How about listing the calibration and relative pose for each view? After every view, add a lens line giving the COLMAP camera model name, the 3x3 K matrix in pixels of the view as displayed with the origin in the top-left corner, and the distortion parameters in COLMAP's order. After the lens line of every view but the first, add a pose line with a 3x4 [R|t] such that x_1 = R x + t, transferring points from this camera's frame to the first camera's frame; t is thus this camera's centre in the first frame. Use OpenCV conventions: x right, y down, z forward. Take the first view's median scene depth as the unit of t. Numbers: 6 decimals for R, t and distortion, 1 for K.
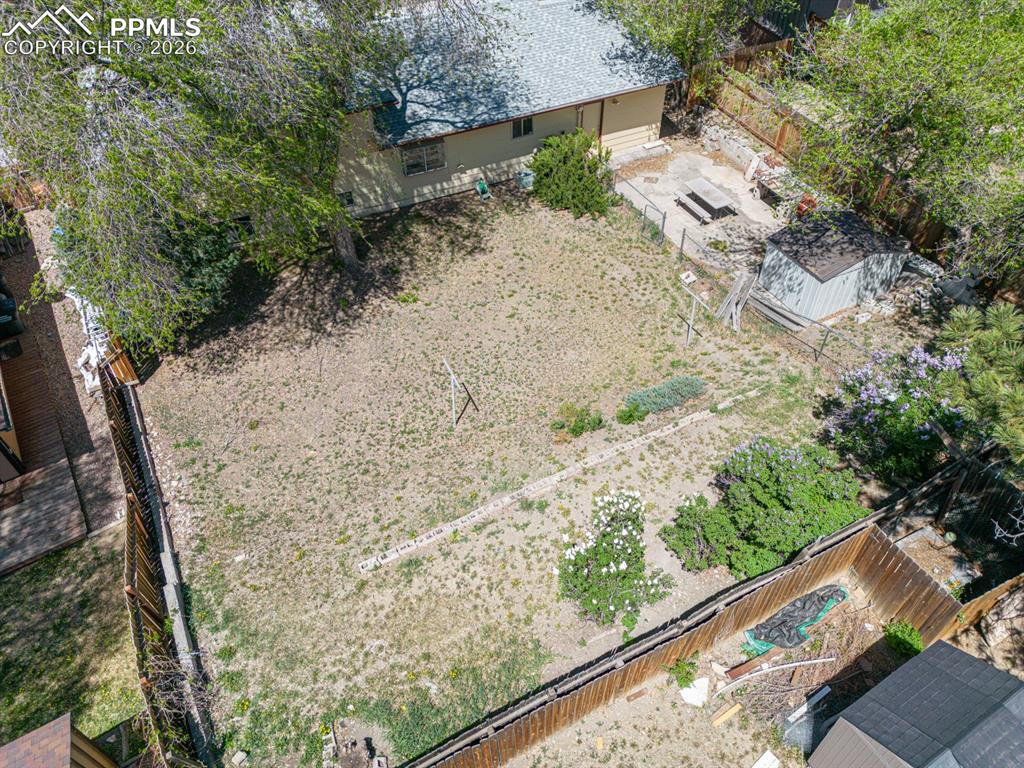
lens RADIAL K [[718.0, 0, 516.7], [0, 718.0, 382.3], [0, 0, 1]] dist [0.050339, -0.043261]
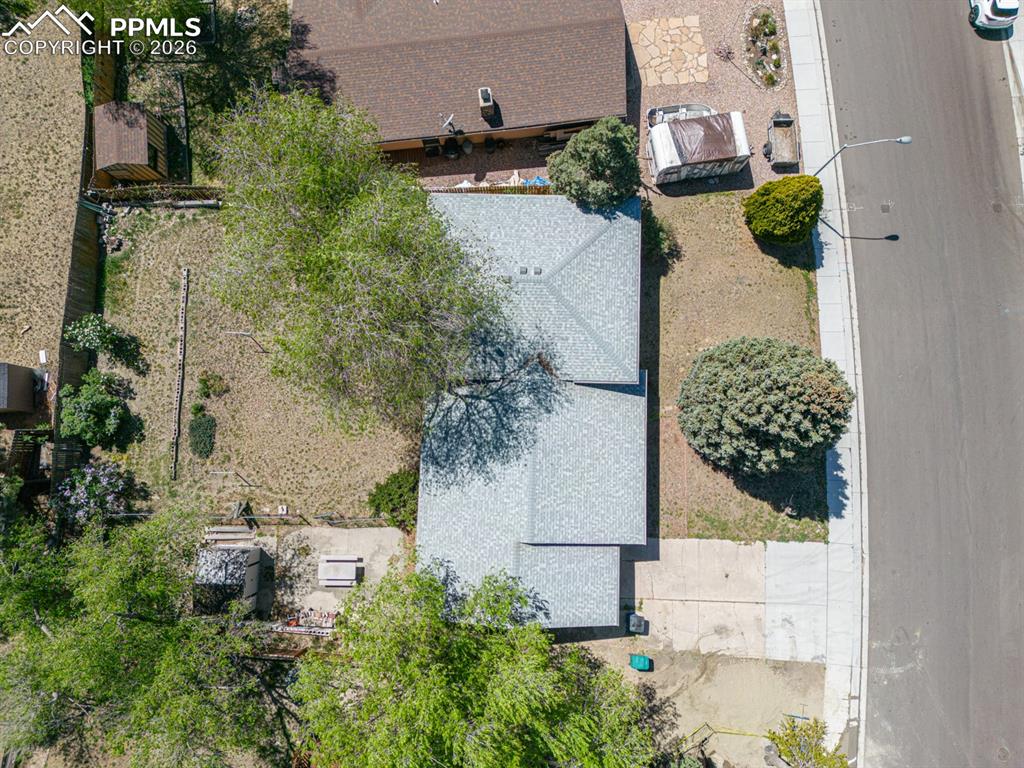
lens RADIAL K [[718.0, 0, 516.7], [0, 718.0, 382.3], [0, 0, 1]] dist [0.050339, -0.043261]
pose [[-0.457168, 0.886593, -0.070355, -0.174201], [-0.613393, -0.257034, 0.746781, -1.957959], [0.644008, 0.384560, 0.661338, 0.186091]]
